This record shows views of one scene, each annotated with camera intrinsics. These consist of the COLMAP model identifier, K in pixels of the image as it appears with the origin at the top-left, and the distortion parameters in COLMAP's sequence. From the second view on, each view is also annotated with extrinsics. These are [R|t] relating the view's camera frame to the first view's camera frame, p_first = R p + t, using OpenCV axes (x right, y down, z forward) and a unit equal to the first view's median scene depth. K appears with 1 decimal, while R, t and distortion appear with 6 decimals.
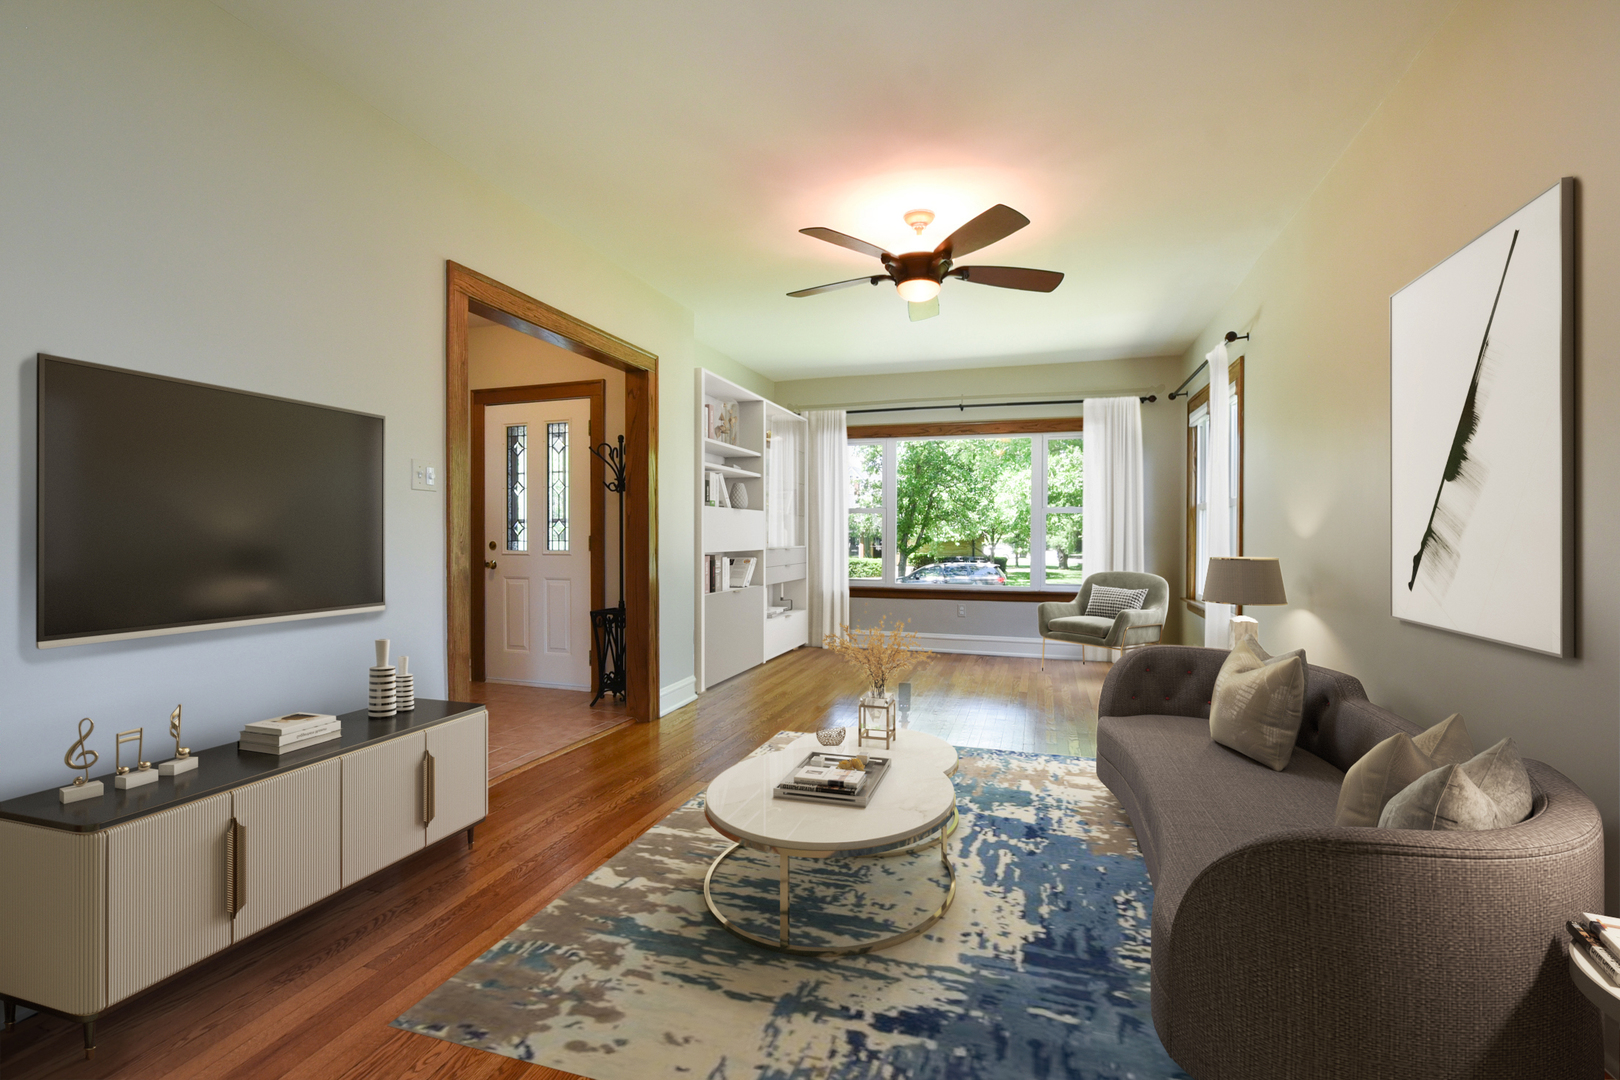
lens RADIAL K [[715.0, 0, 820.8], [0, 715.0, 532.9], [0, 0, 1]] dist [-0.025817, 0.002638]
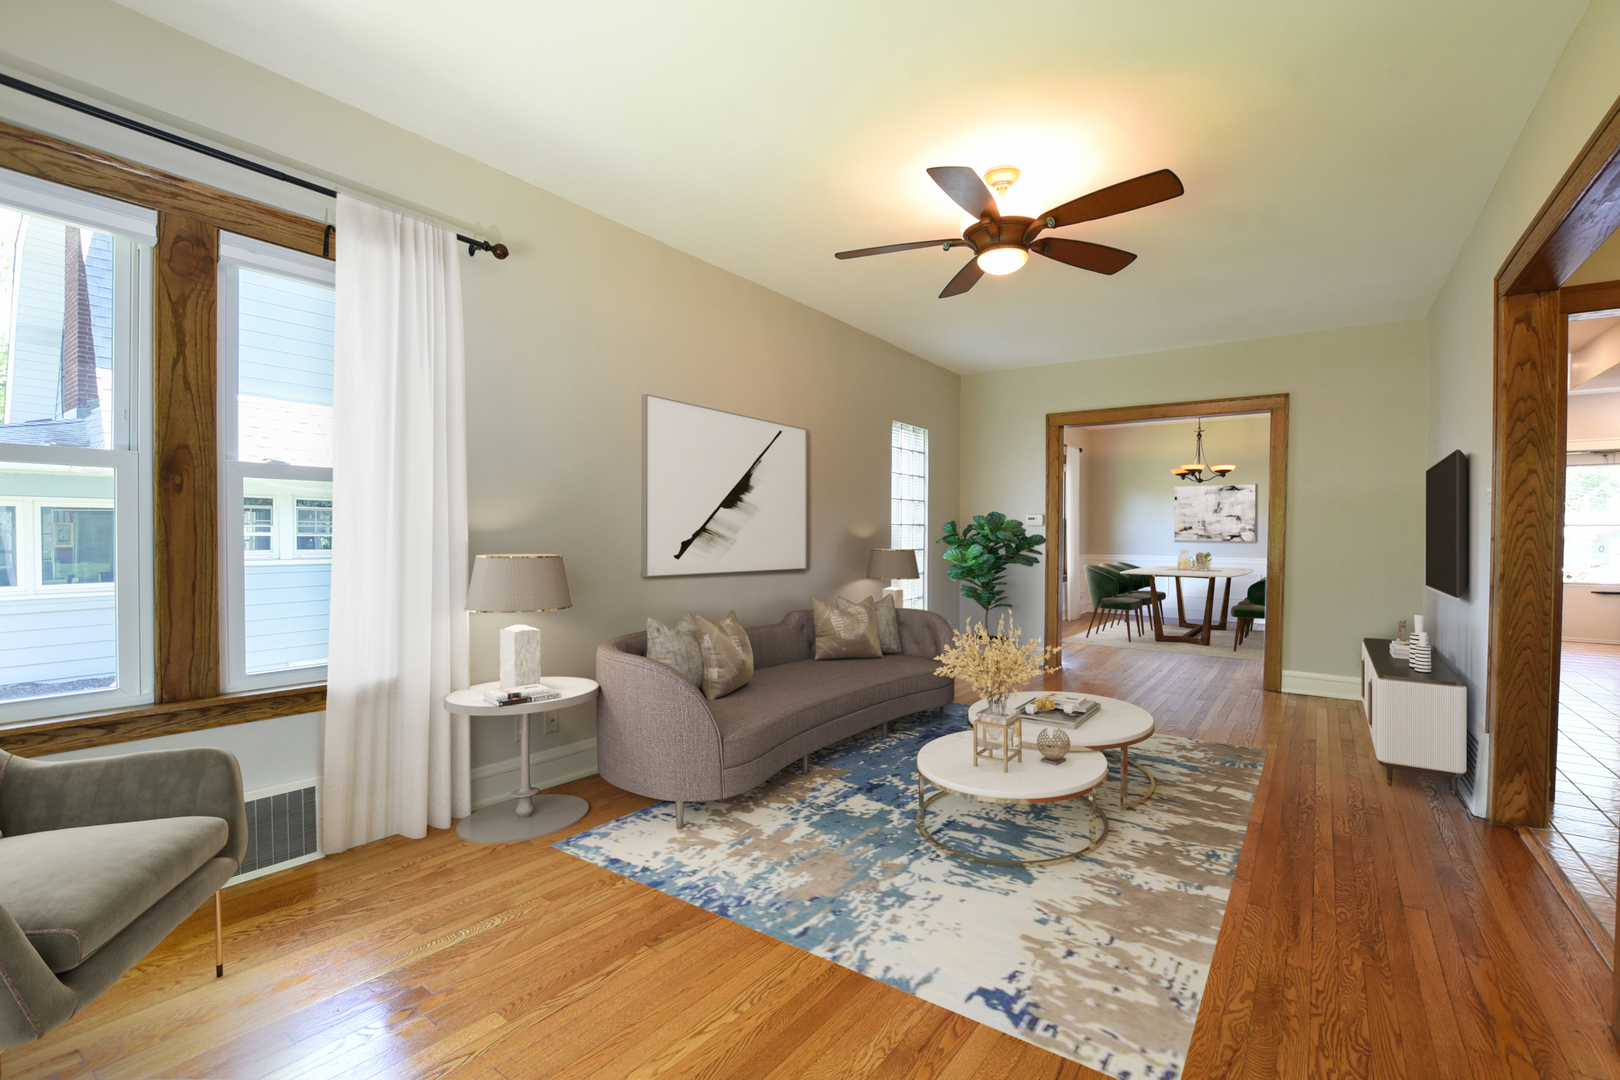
lens RADIAL K [[715.0, 0, 812.3], [0, 715.0, 546.5], [0, 0, 1]] dist [-0.025817, 0.002638]
pose [[-0.937158, -0.016017, 0.348537, -0.008852], [-0.012981, 0.999855, 0.011046, 0.016614], [-0.348663, 0.005827, -0.937230, 2.104367]]
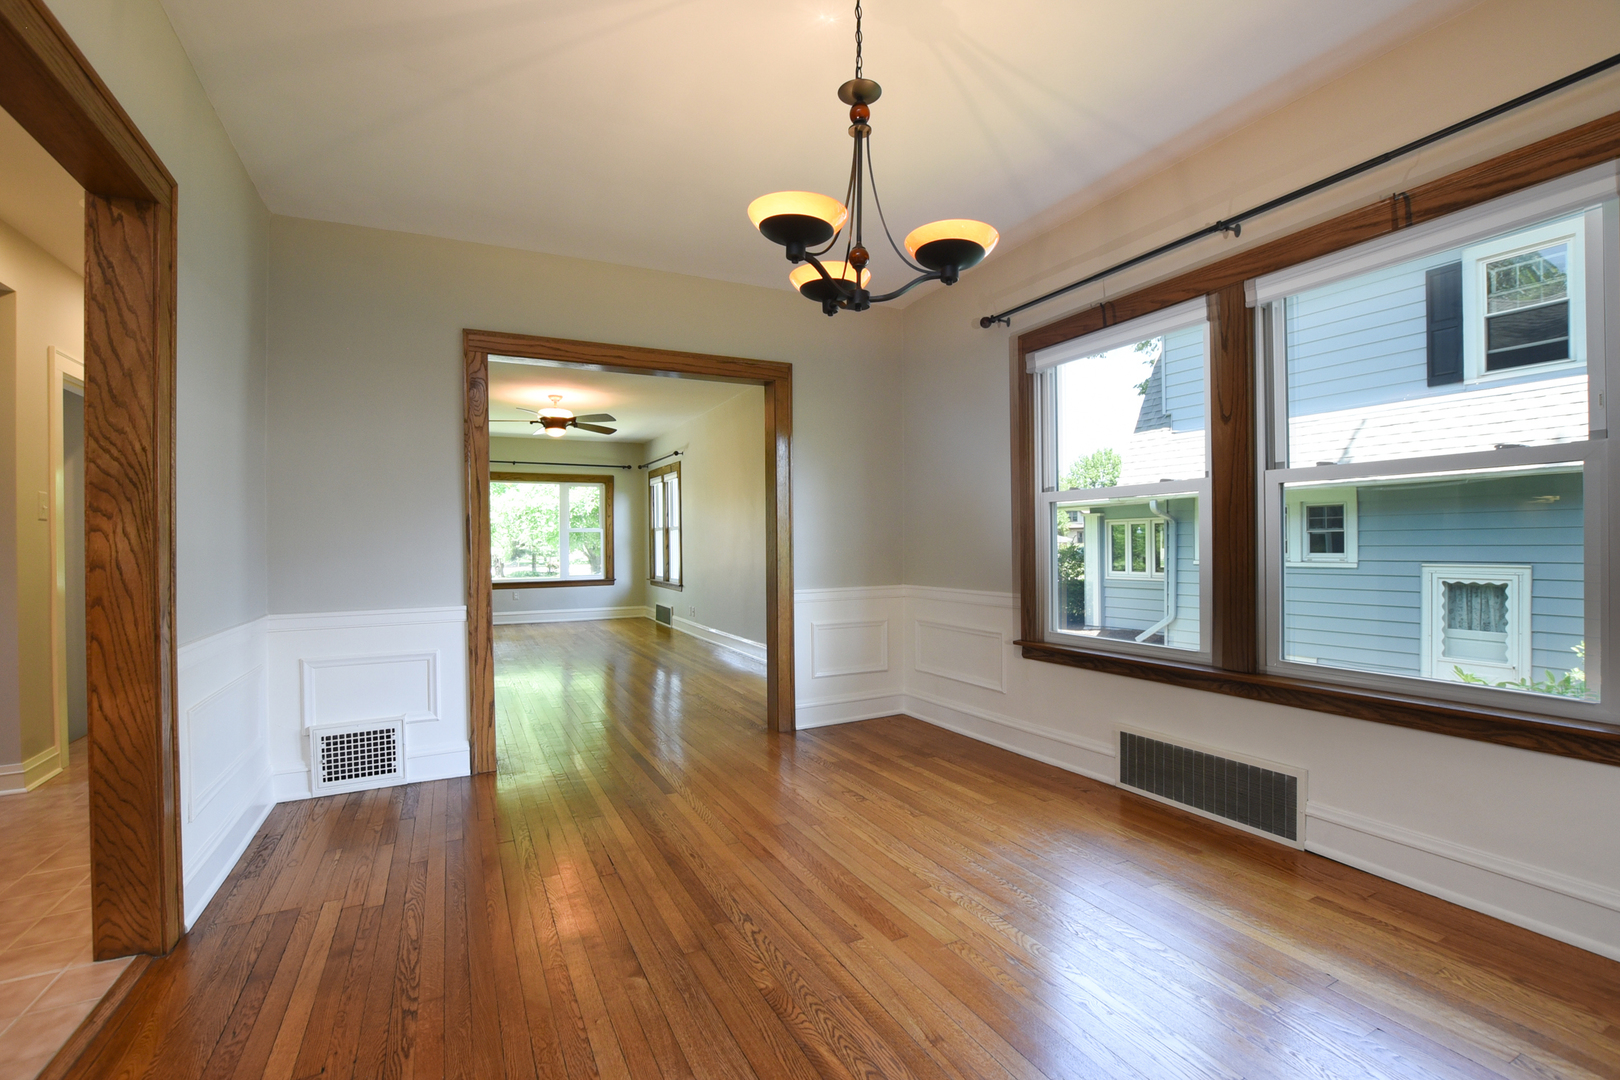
lens RADIAL K [[715.0, 0, 817.0], [0, 715.0, 546.0], [0, 0, 1]] dist [-0.025817, 0.002638]
pose [[0.723248, -0.008713, 0.690533, -0.850313], [0.012527, 0.999921, -0.000503, 0.021618], [-0.690475, 0.009014, 0.723300, -1.205995]]
